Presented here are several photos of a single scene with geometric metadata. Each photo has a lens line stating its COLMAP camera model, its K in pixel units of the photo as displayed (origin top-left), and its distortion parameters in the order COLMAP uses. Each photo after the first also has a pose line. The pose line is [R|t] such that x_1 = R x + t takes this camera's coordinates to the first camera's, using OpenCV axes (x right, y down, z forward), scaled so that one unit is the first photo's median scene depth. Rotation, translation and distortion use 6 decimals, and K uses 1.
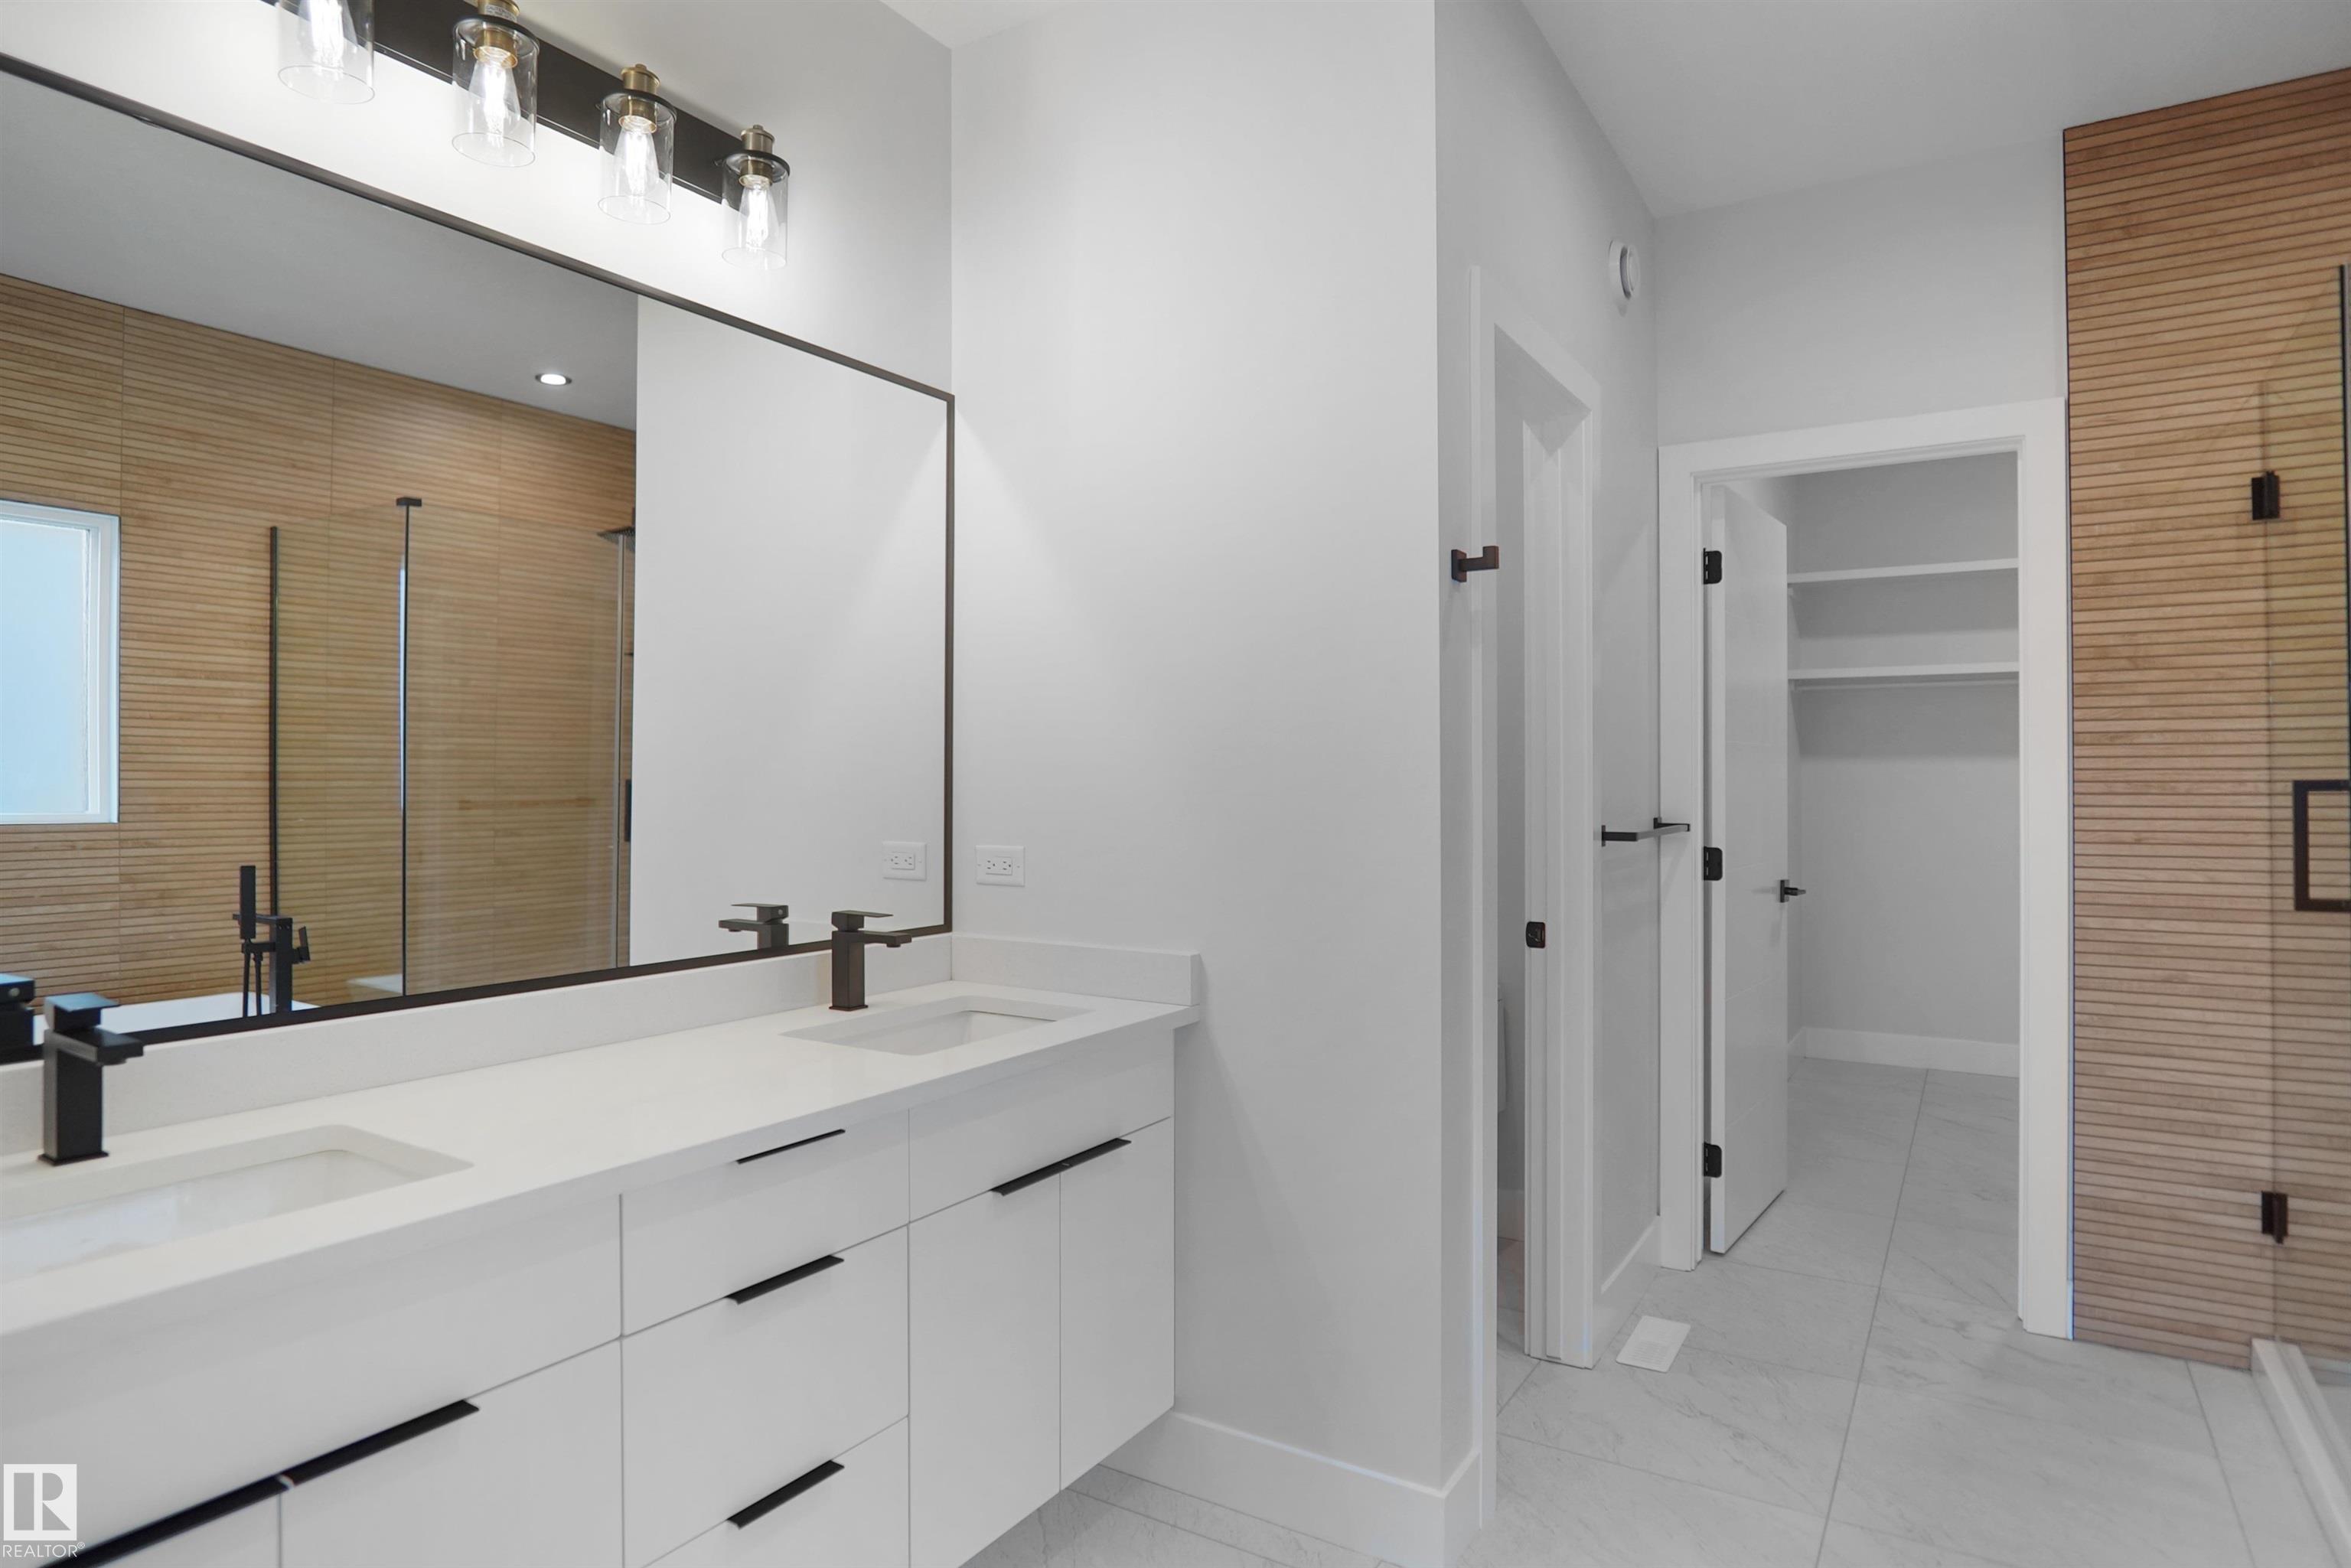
lens RADIAL K [[1303.8, 0, 1175.5], [0, 1303.8, 784.0], [0, 0, 1]] dist [-0.028097, 0.000782]
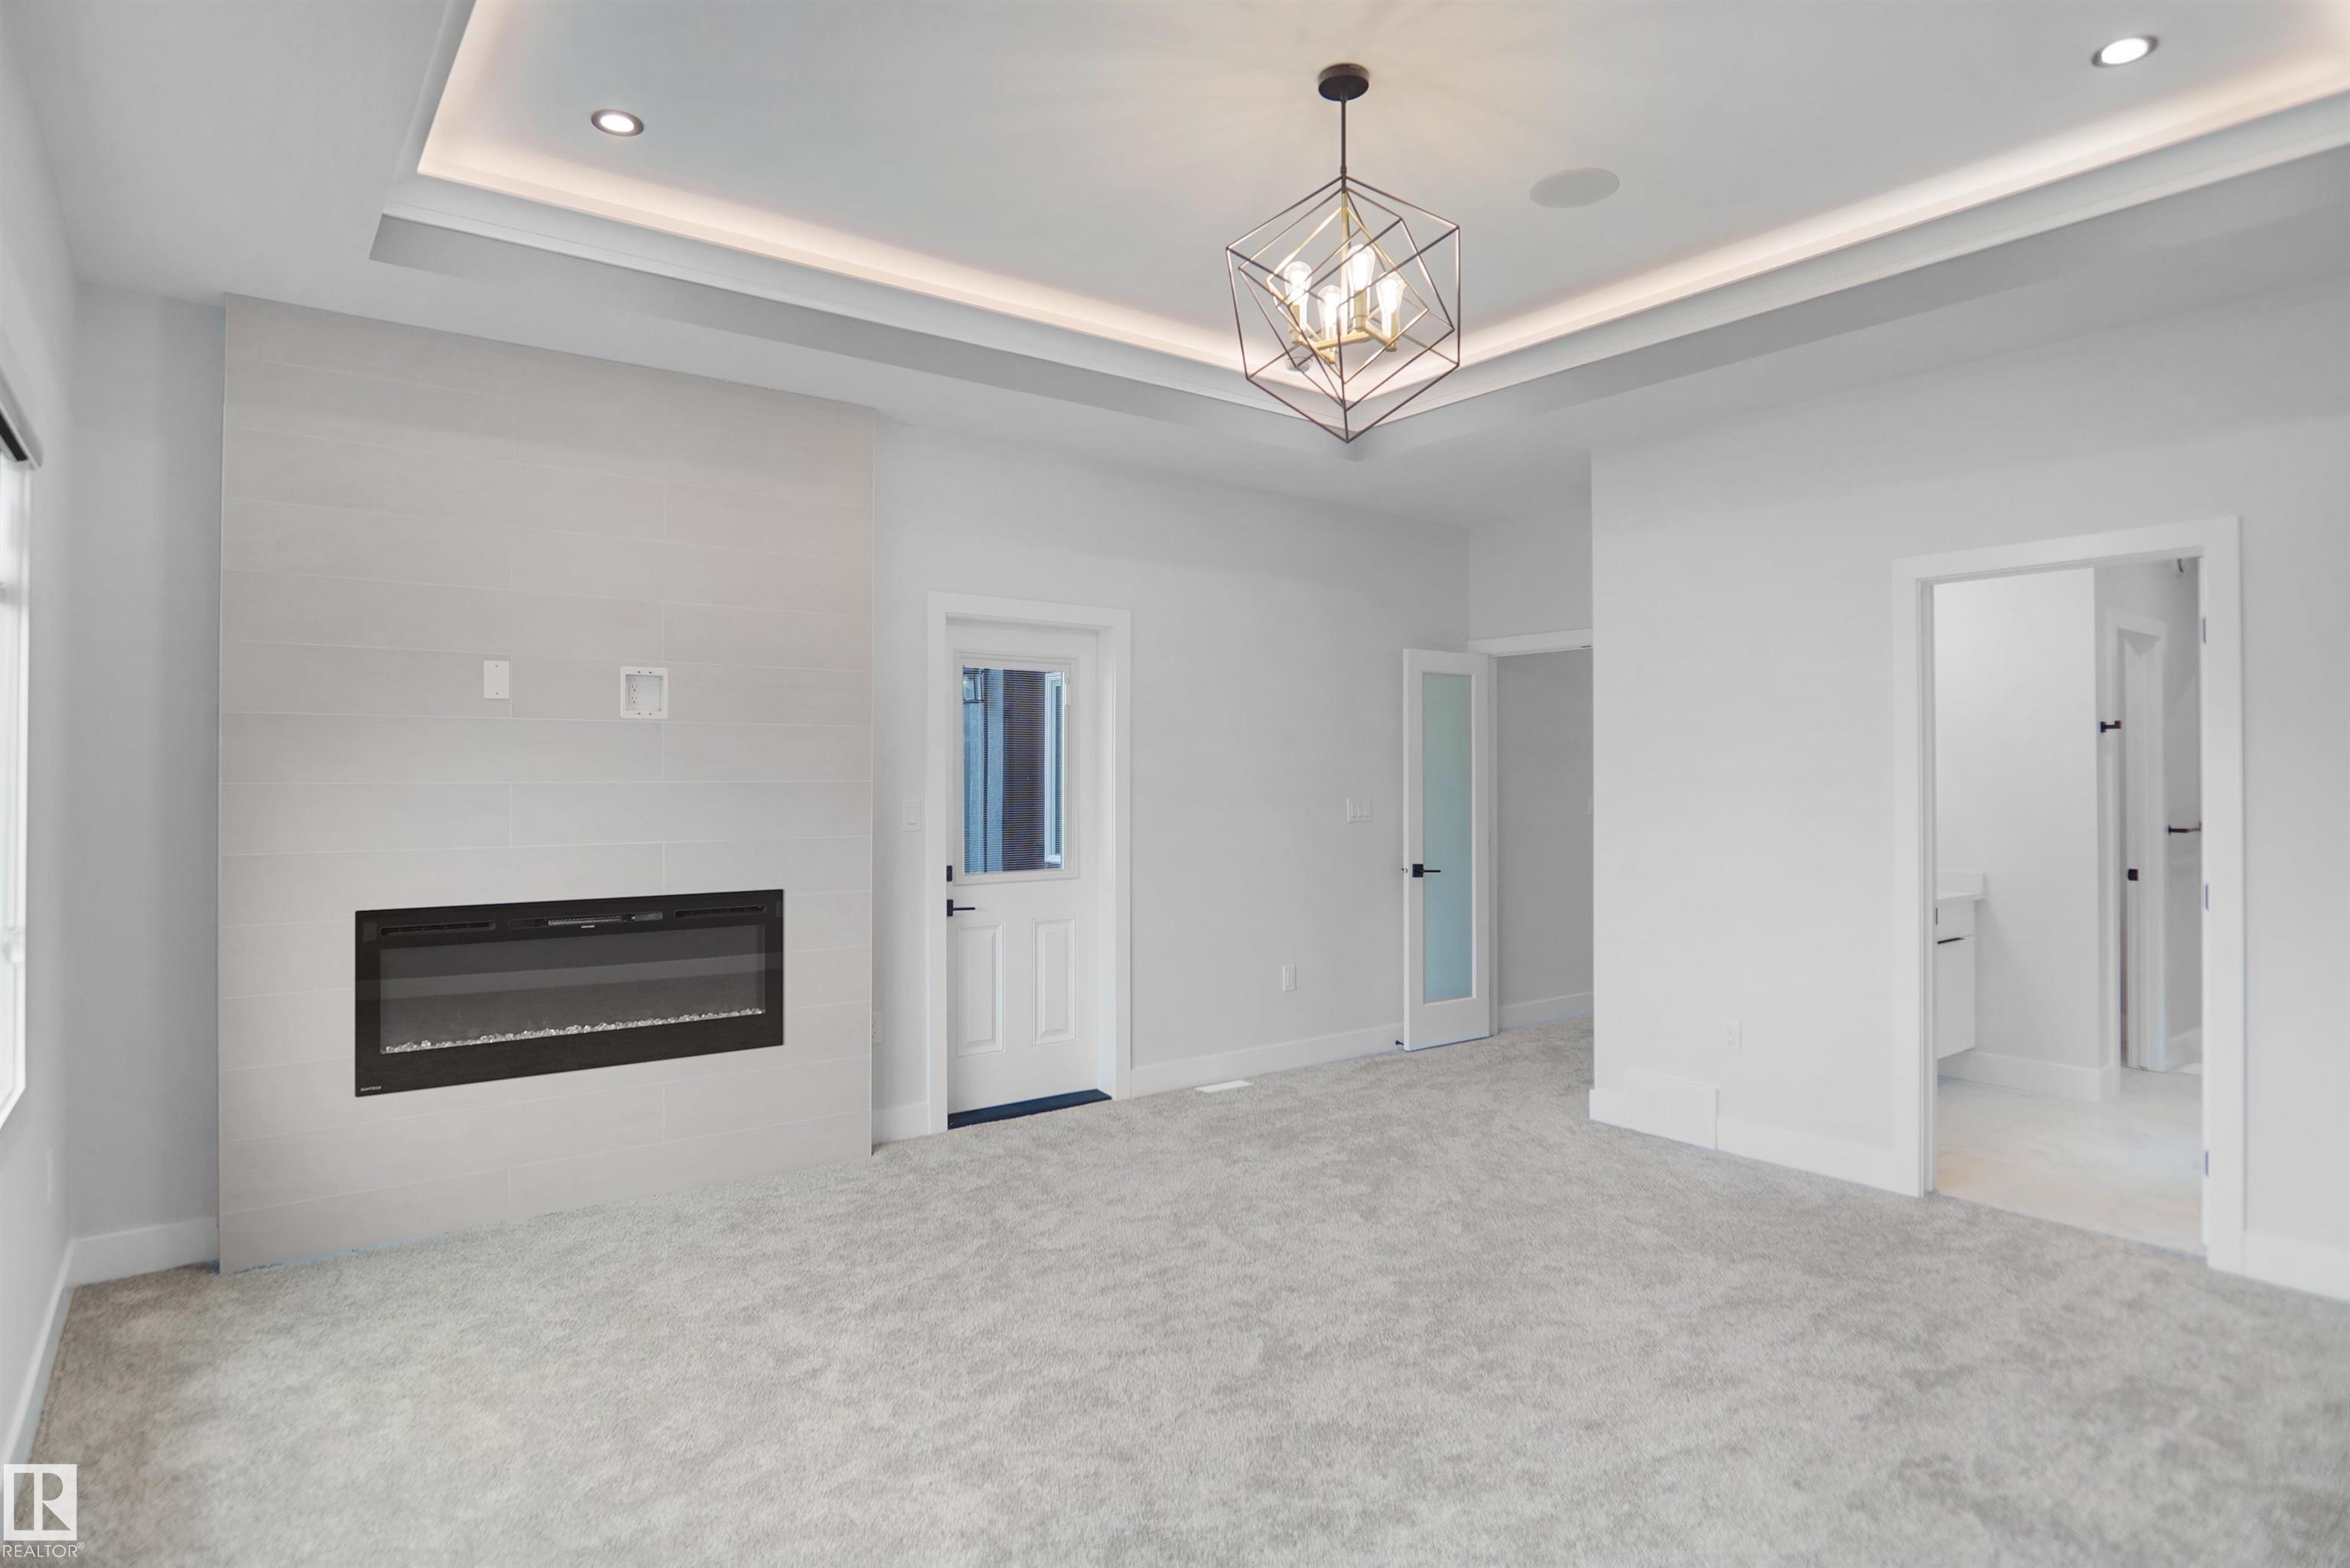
lens RADIAL K [[1303.2, 0, 1175.0], [0, 1303.2, 784.0], [0, 0, 1]] dist [-0.028097, 0.000782]
pose [[0.939456, -0.005080, -0.342632, -0.503778], [0.003697, 0.999982, -0.004690, -0.033183], [0.342649, 0.003139, 0.939458, -1.603249]]
